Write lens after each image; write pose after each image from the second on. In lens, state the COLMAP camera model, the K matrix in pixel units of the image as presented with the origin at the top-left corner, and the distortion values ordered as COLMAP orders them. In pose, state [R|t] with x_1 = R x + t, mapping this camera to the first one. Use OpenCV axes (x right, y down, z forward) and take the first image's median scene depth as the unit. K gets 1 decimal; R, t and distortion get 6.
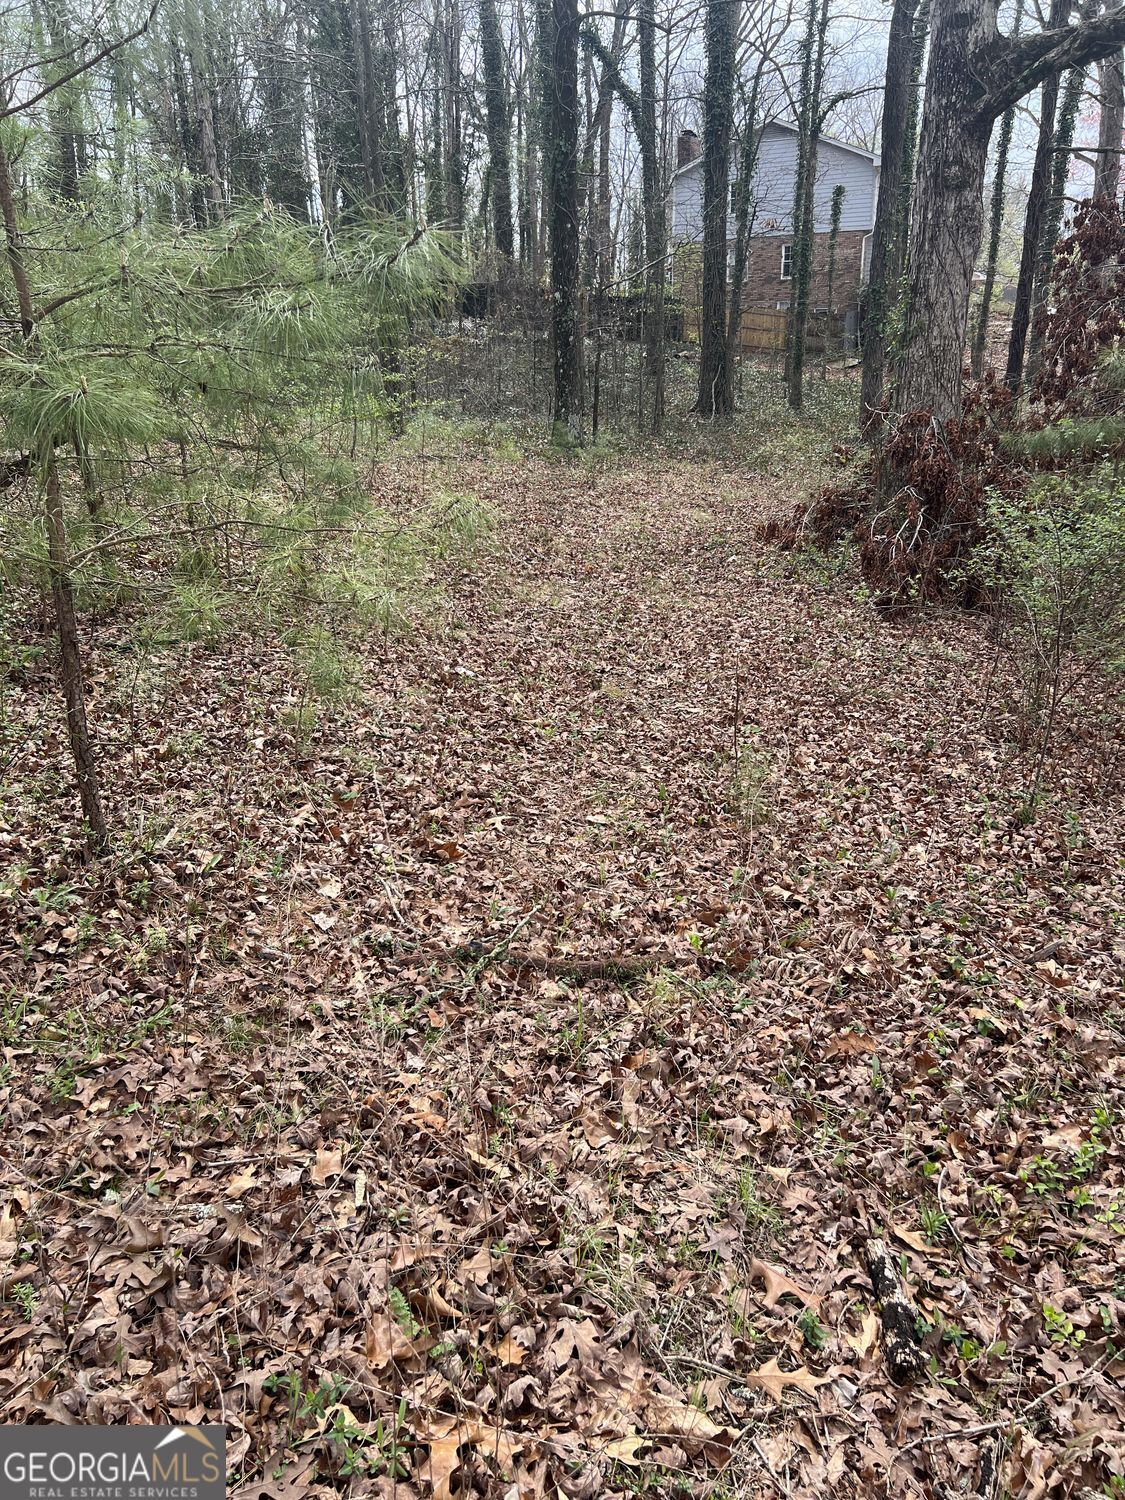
lens RADIAL K [[1135.3, 0, 572.5], [0, 1135.3, 762.1], [0, 0, 1]] dist [0.043531, -0.044126]
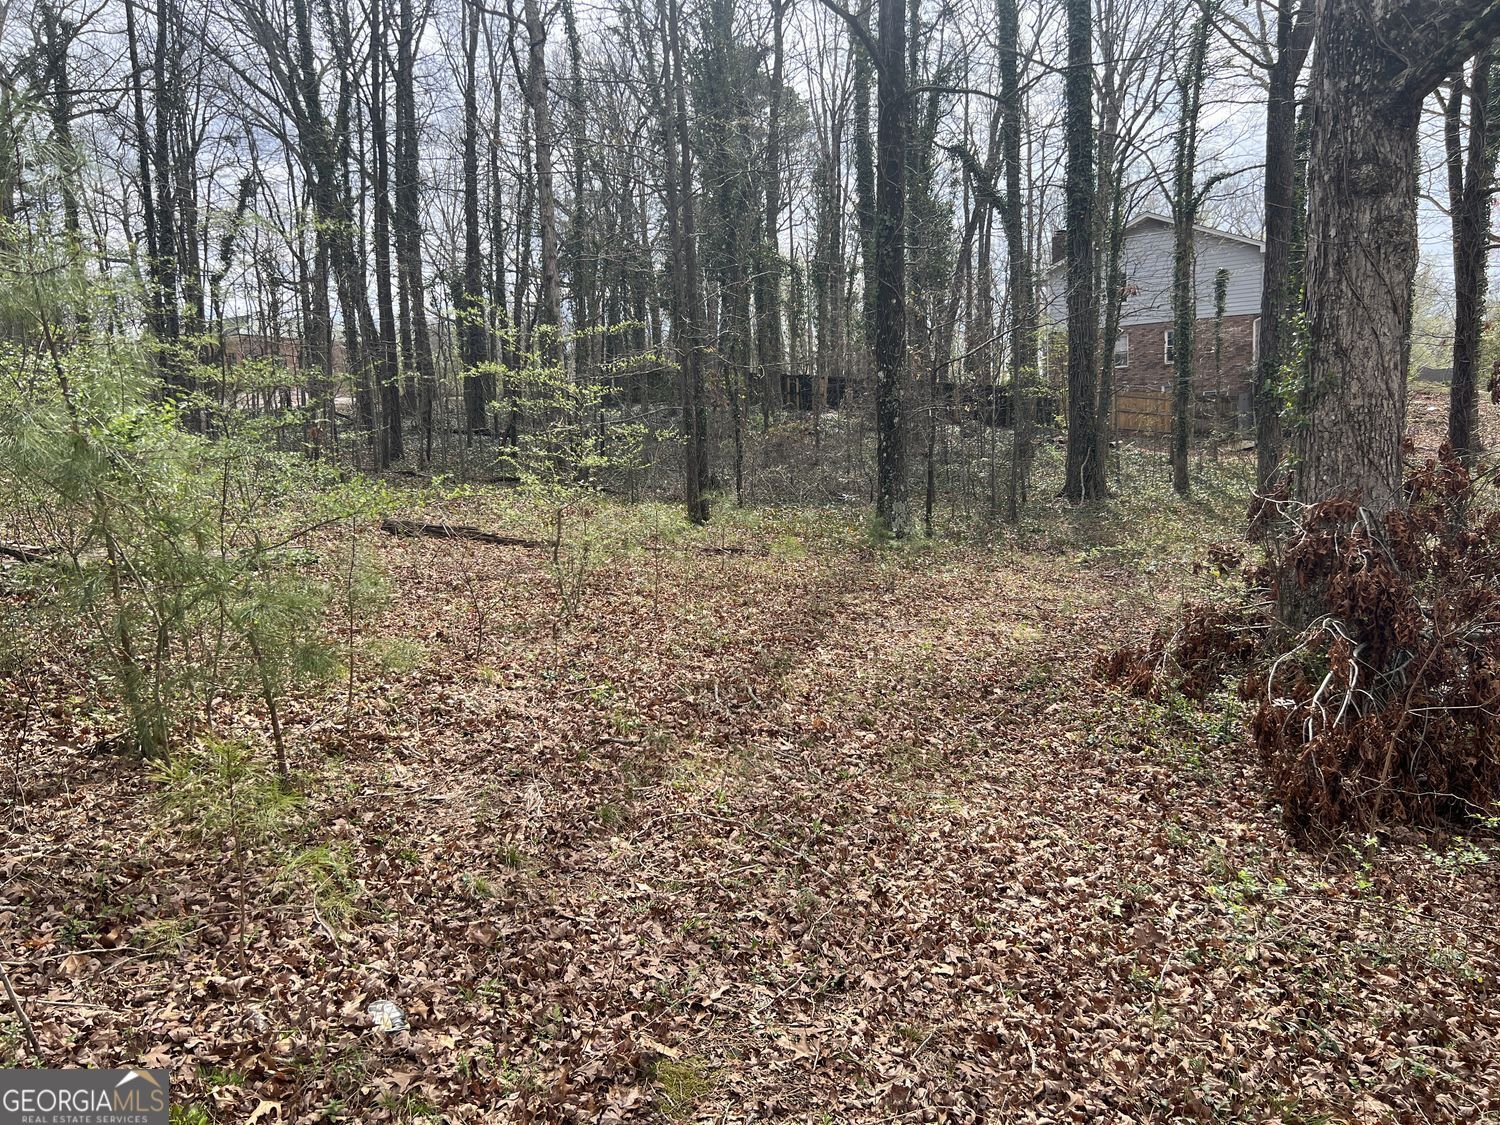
lens RADIAL K [[1135.3, 0, 749.6], [0, 1135.3, 560.9], [0, 0, 1]] dist [0.043531, -0.044126]
pose [[0.982683, 0.004210, -0.185249, 0.062925], [-0.048516, 0.970712, -0.235297, -0.068412], [0.178833, 0.240209, 0.954106, 0.215778]]
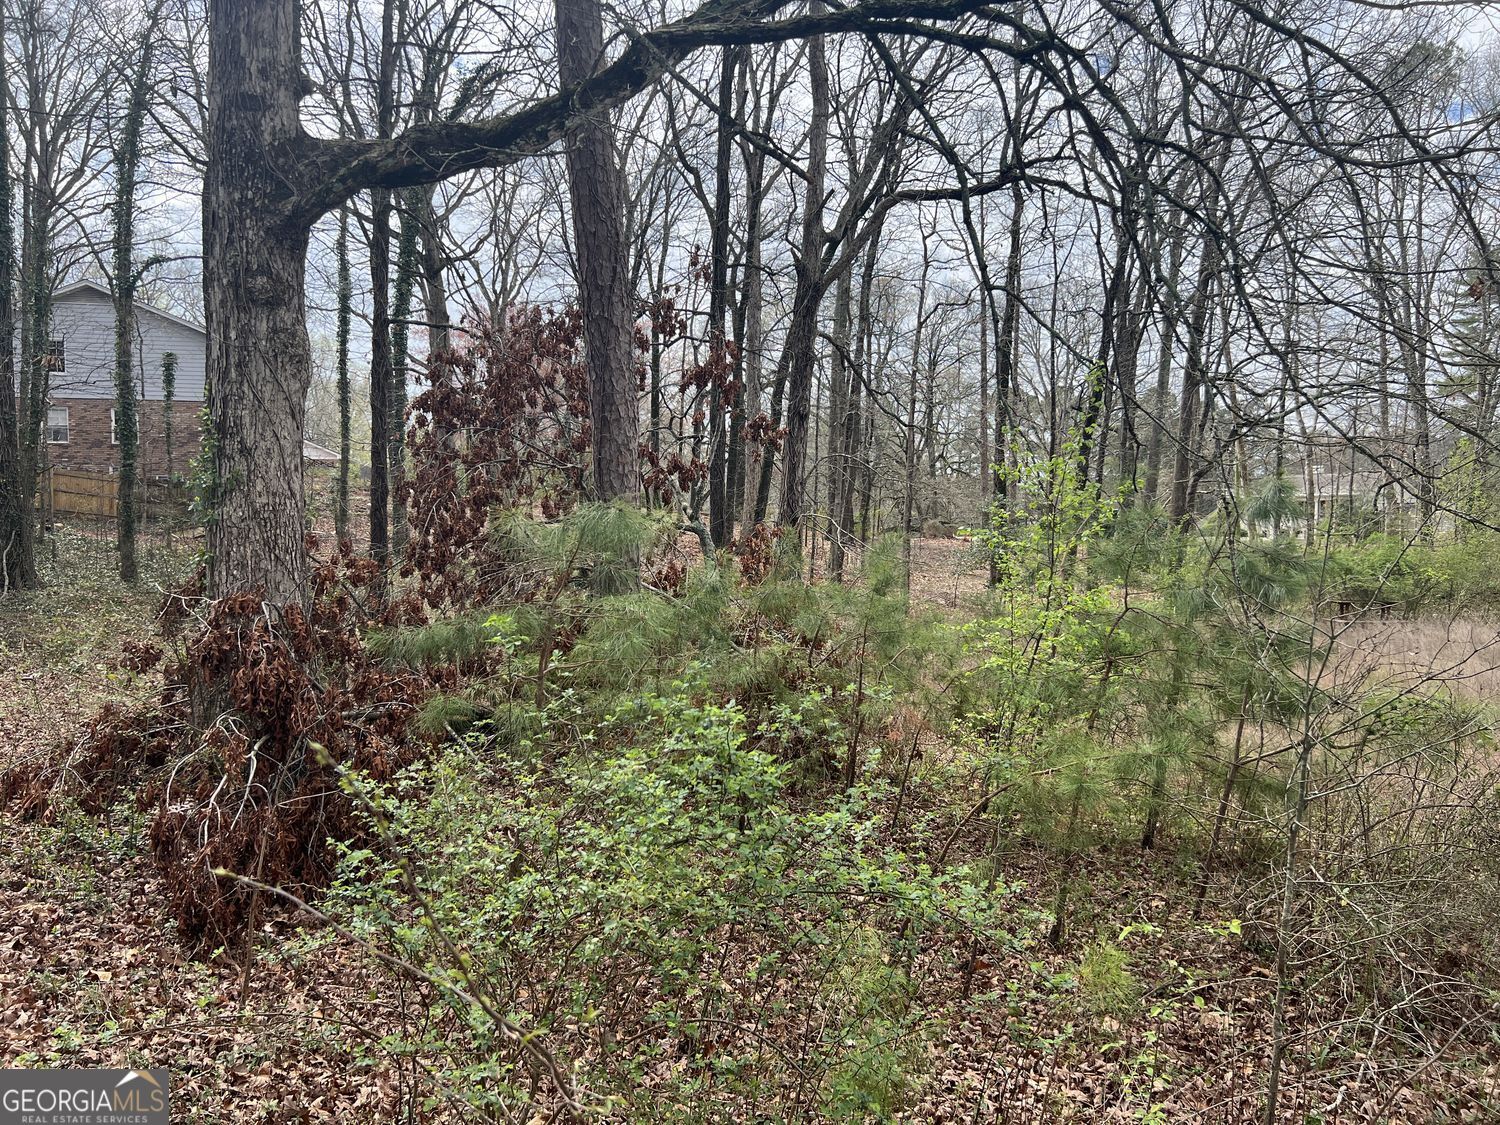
lens RADIAL K [[1135.3, 0, 741.3], [0, 1135.3, 555.9], [0, 0, 1]] dist [0.043531, -0.044126]
pose [[0.792157, -0.002290, 0.610313, 0.084755], [0.192787, 0.949732, -0.246664, -0.072182], [-0.579068, 0.313057, 0.752778, 0.215956]]
